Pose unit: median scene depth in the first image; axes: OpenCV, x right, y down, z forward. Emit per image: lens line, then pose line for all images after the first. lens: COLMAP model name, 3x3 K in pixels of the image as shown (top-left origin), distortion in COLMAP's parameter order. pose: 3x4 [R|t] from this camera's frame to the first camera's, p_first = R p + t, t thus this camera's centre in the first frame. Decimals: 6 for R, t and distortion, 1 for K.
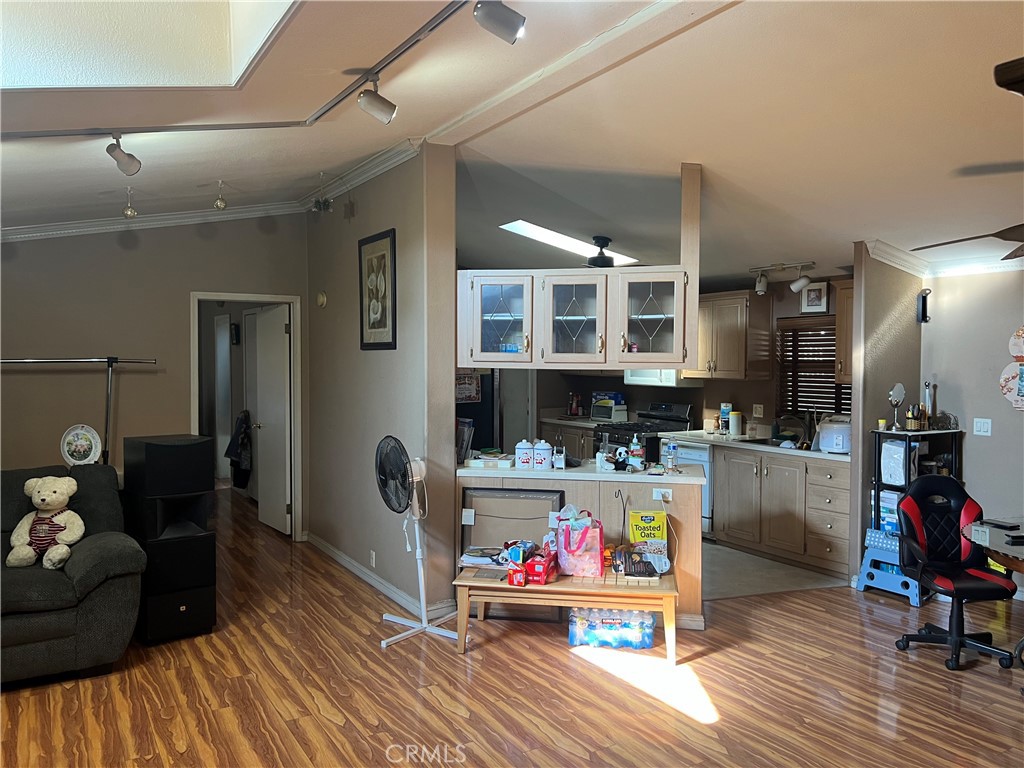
lens RADIAL K [[767.3, 0, 515.5], [0, 767.3, 380.5], [0, 0, 1]] dist [0.065568, -0.075740]
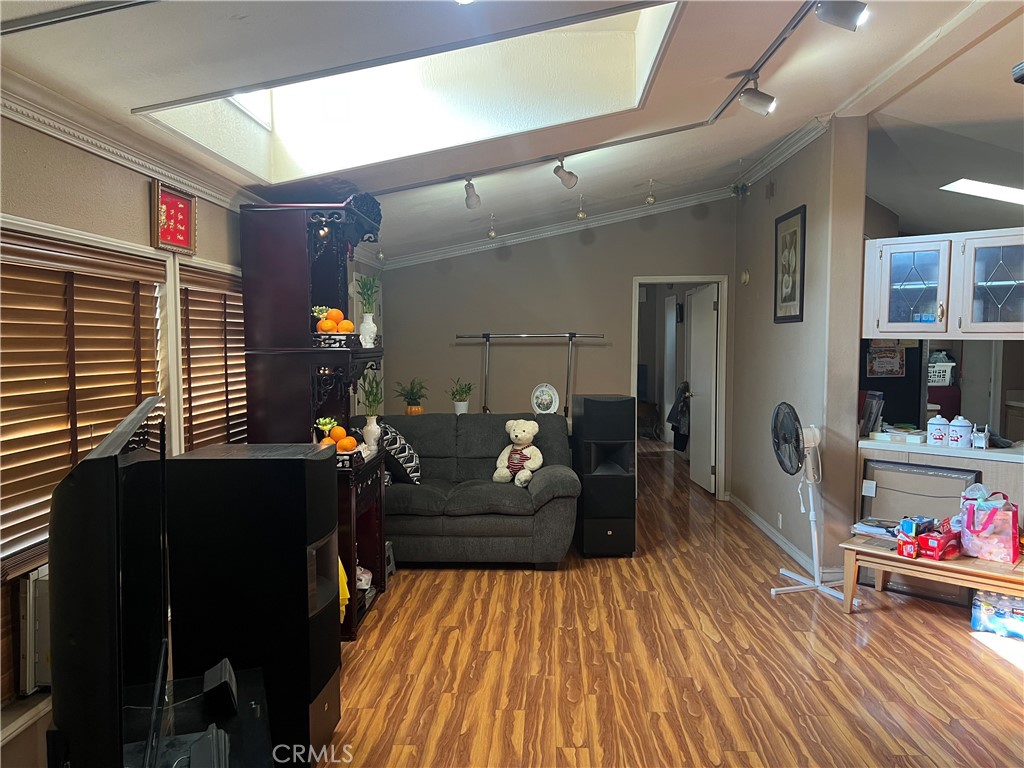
lens RADIAL K [[767.3, 0, 517.3], [0, 767.3, 386.0], [0, 0, 1]] dist [0.065568, -0.075740]
pose [[0.829775, 0.032963, -0.557124, 0.125295], [-0.015055, 0.999213, 0.036698, 0.015711], [0.557895, -0.022064, 0.829618, -0.097556]]
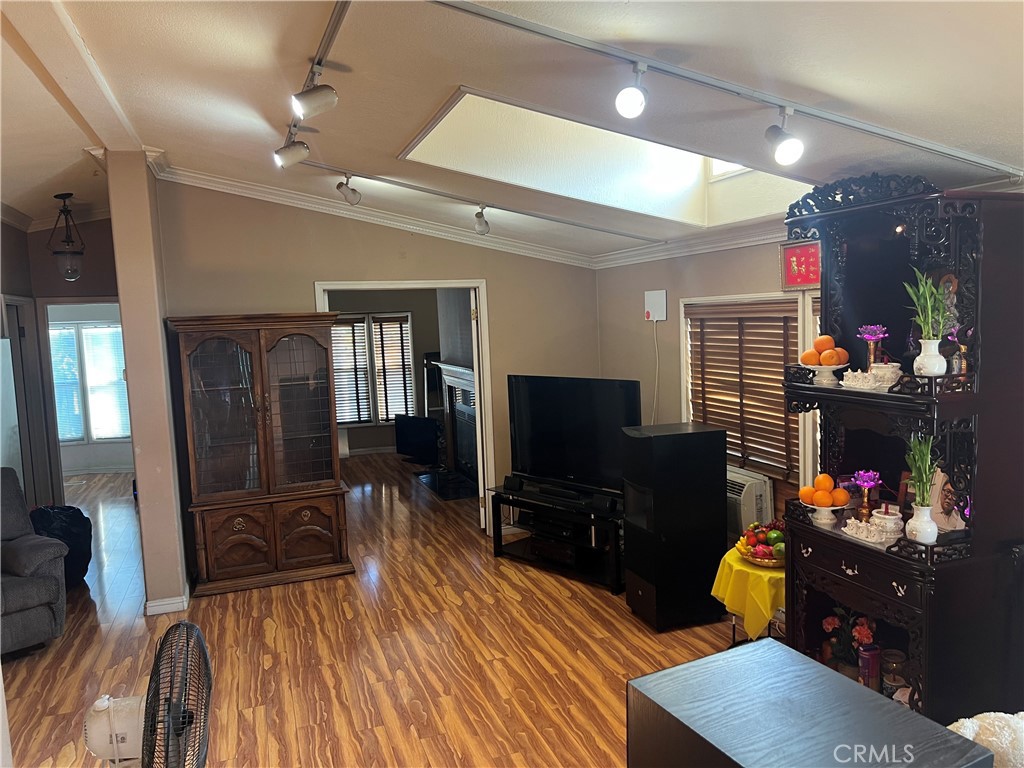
lens RADIAL K [[767.3, 0, 520.0], [0, 767.3, 382.9], [0, 0, 1]] dist [0.065568, -0.075740]
pose [[-0.977754, 0.017066, 0.209060, -0.452427], [0.042406, 0.992187, 0.117332, -0.099242], [-0.205425, 0.123587, -0.970838, 1.415029]]
